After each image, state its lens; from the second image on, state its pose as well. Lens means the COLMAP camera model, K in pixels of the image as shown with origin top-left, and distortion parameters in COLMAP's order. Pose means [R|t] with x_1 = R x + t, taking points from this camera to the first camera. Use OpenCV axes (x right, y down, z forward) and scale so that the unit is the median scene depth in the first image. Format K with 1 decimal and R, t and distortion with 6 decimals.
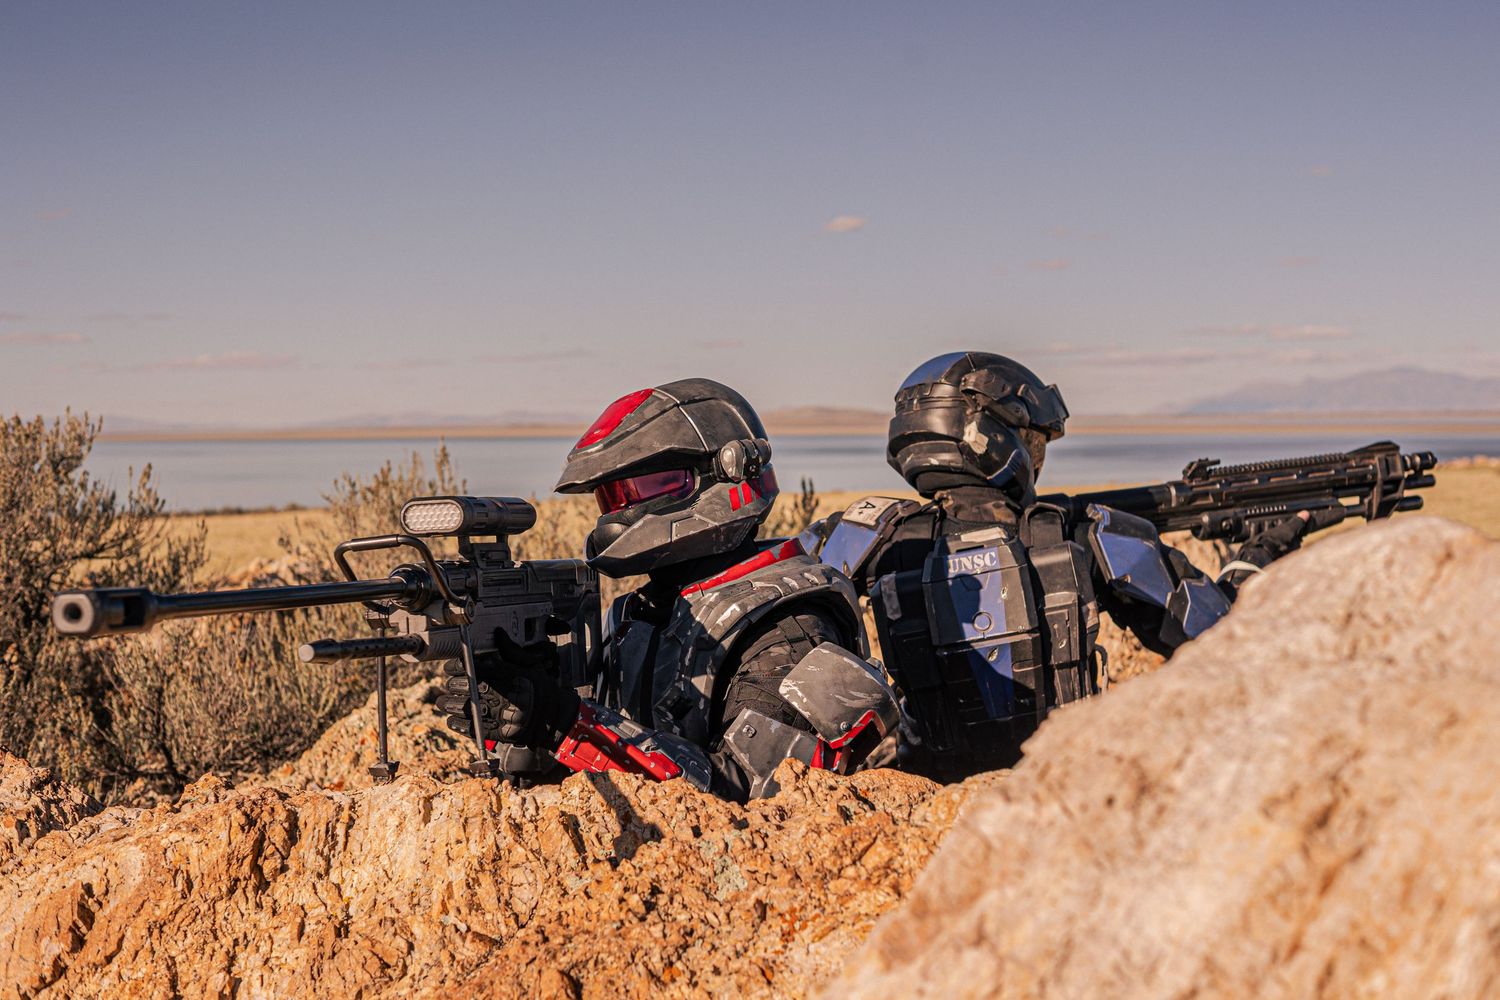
lens RADIAL K [[2168.5, 0, 756.6], [0, 2168.5, 502.8], [0, 0, 1]] dist [-0.095969, 0.000000]
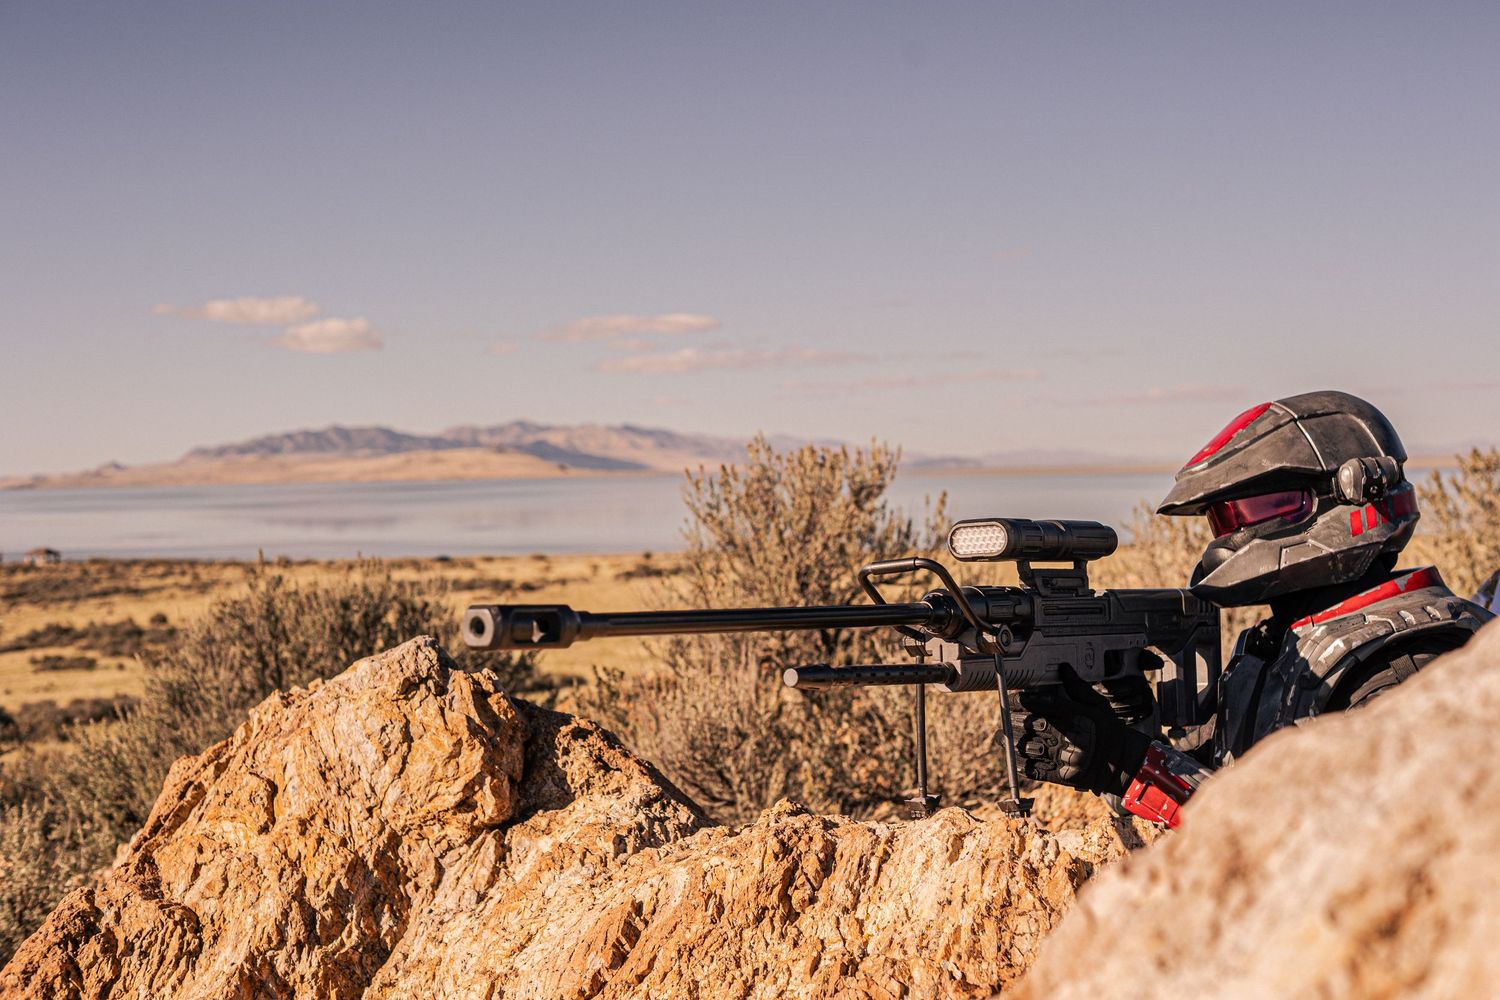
lens RADIAL K [[2168.5, 0, 786.8], [0, 2168.5, 504.8], [0, 0, 1]] dist [-0.095969, 0.000000]
pose [[0.908367, -0.000838, -0.418173, 0.159605], [-0.005384, 0.999892, -0.013698, 0.004489], [0.418140, 0.014694, 0.908264, 0.094962]]
